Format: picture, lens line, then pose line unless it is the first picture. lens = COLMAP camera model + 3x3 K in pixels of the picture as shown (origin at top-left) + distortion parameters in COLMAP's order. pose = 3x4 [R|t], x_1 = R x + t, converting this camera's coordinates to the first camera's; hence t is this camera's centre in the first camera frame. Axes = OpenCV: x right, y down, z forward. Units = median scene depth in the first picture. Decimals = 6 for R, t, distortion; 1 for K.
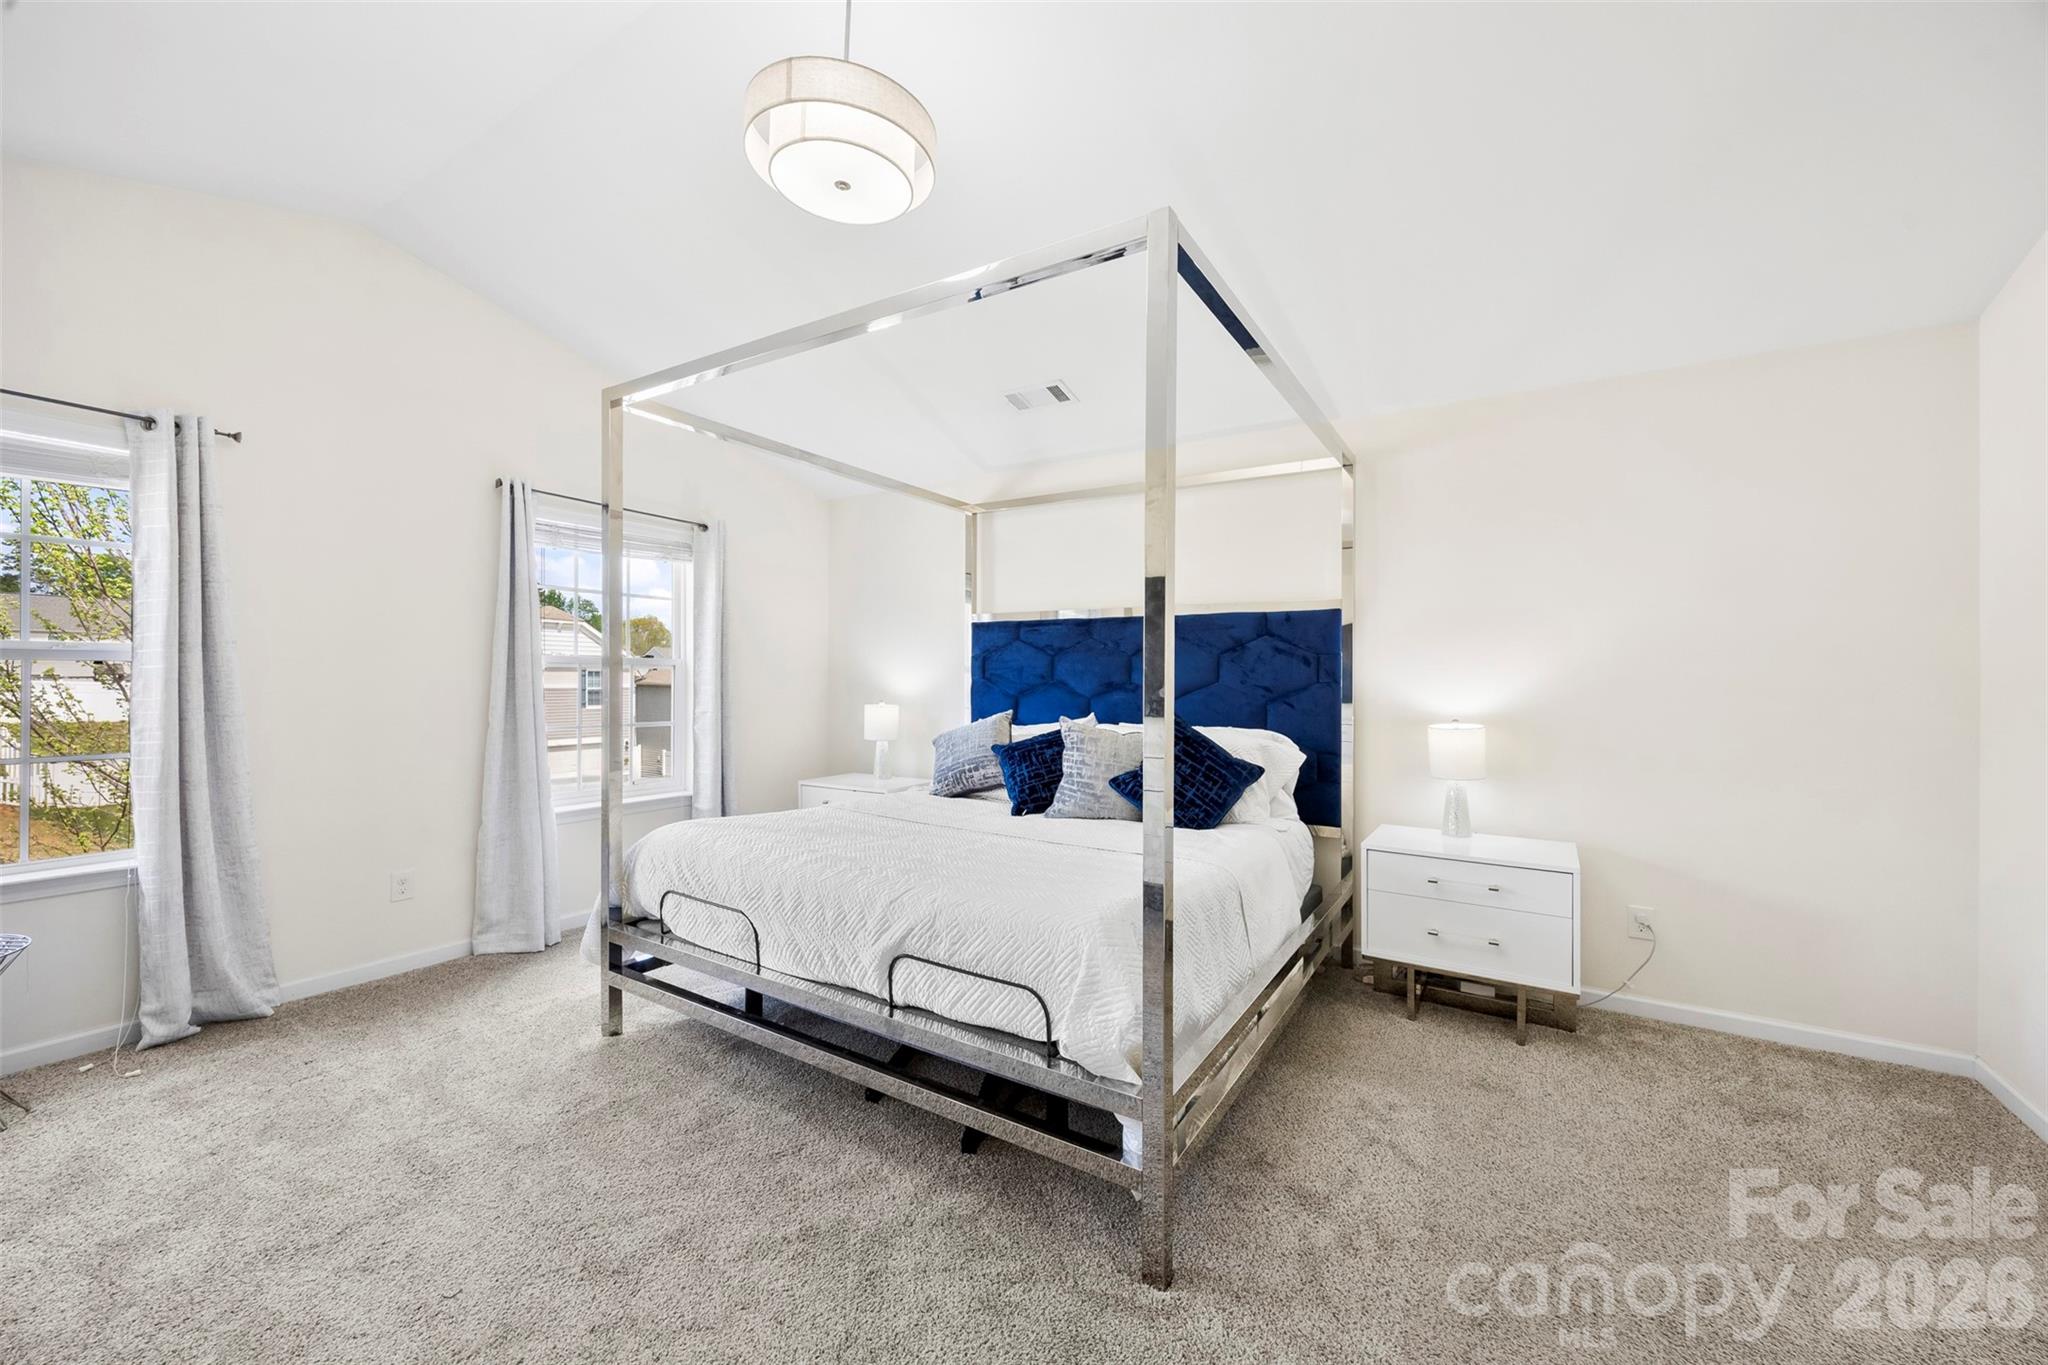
lens RADIAL K [[801.1, 0, 1038.3], [0, 801.1, 674.5], [0, 0, 1]] dist [-0.001042, 0.000073]
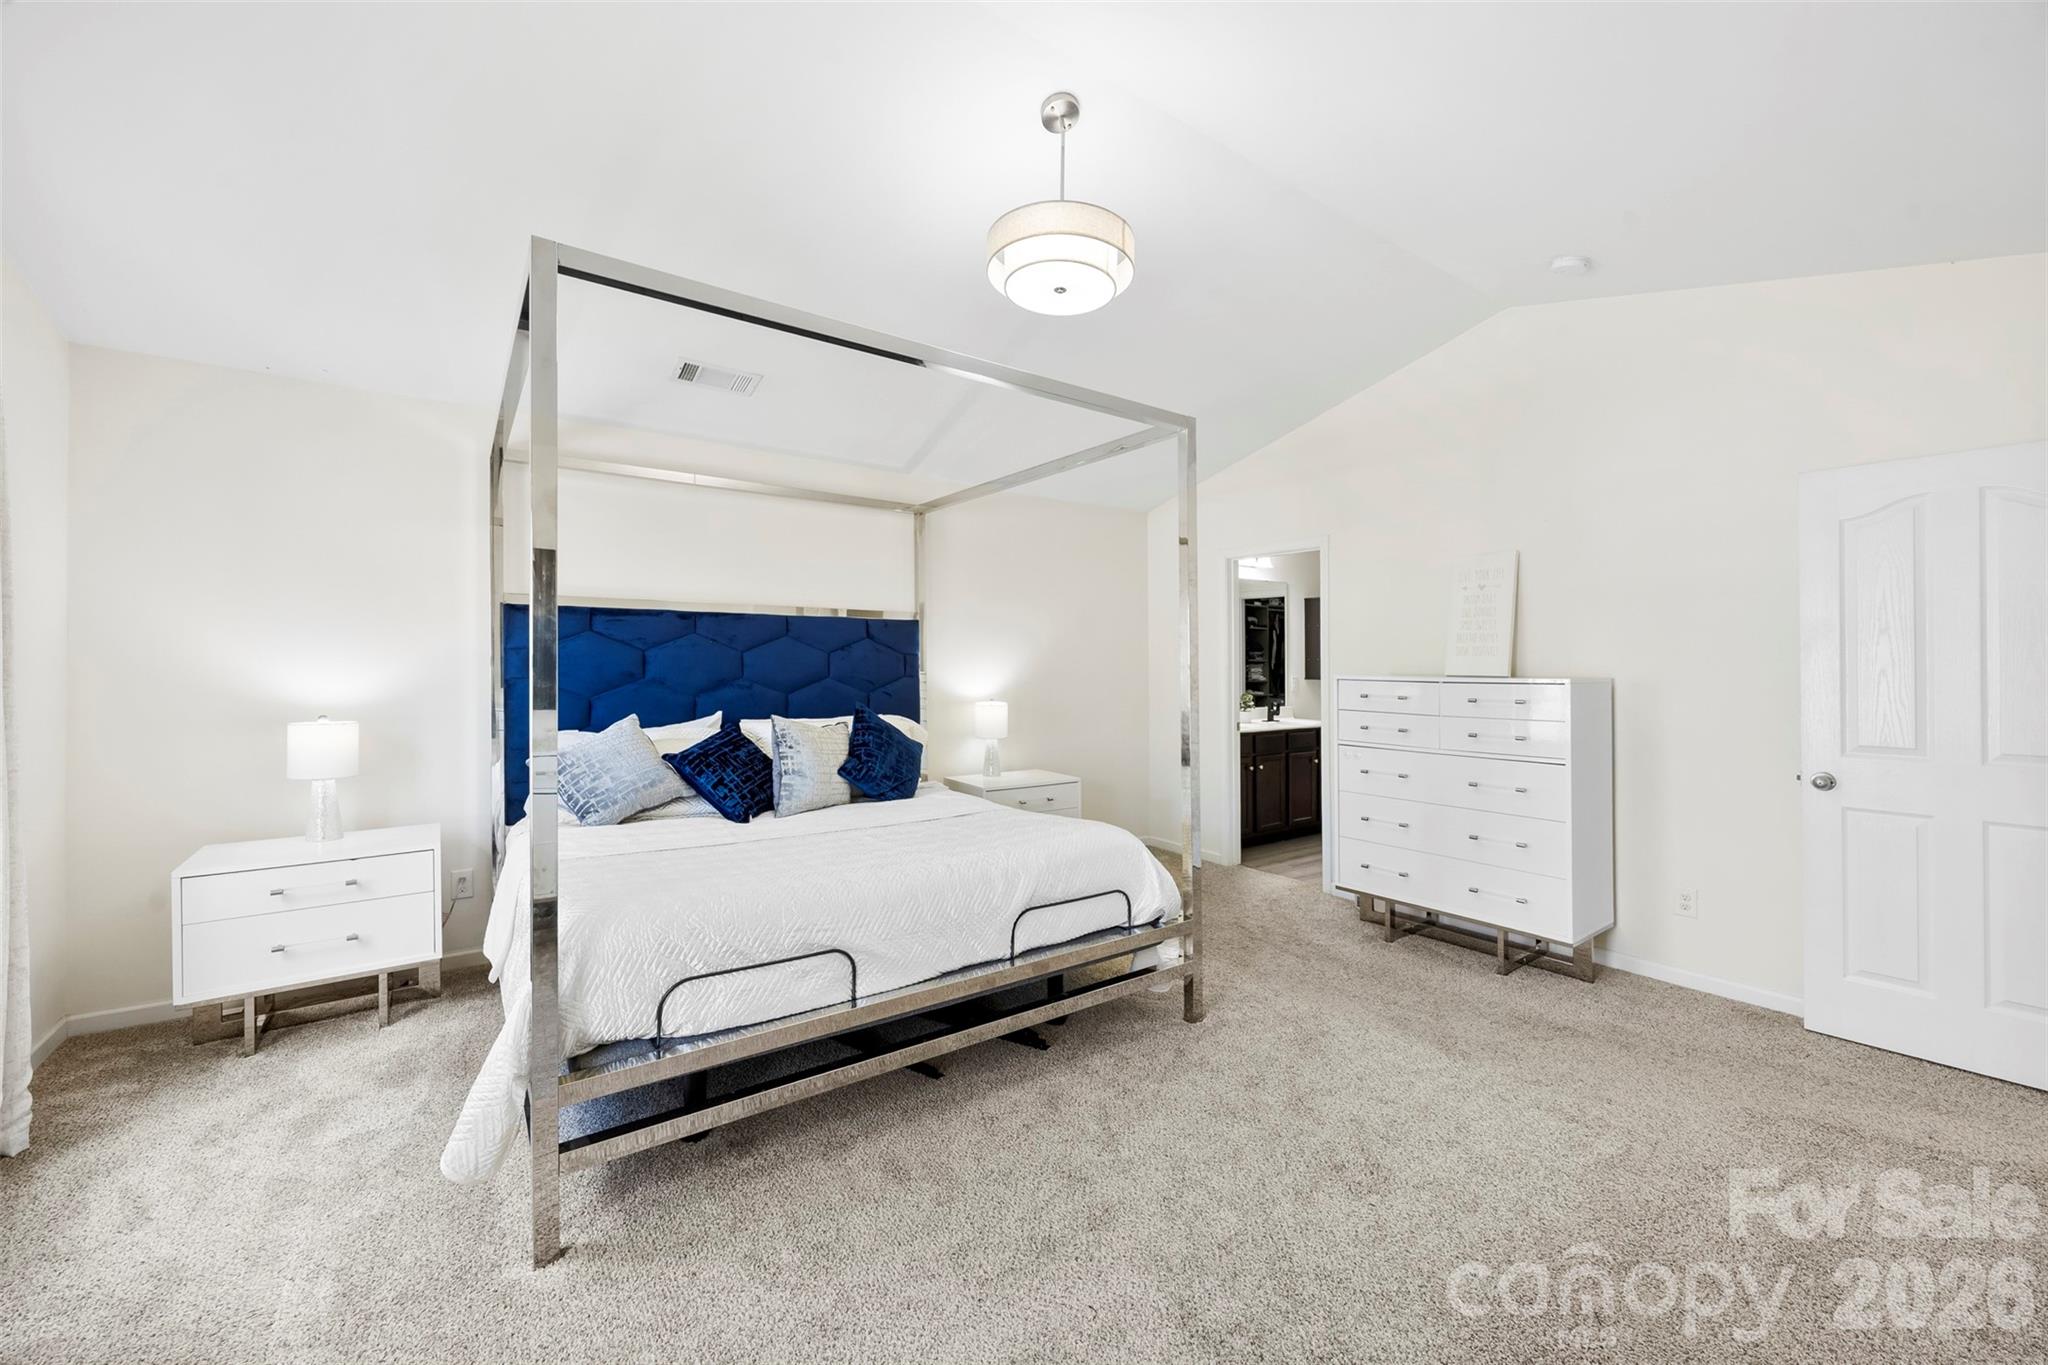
lens RADIAL K [[801.1, 0, 1038.3], [0, 801.1, 674.5], [0, 0, 1]] dist [-0.001042, 0.000073]
pose [[0.367392, -0.020010, 0.929851, -0.843717], [-0.002566, 0.999743, 0.022528, -0.023843], [-0.930063, -0.010663, 0.367247, 0.353493]]
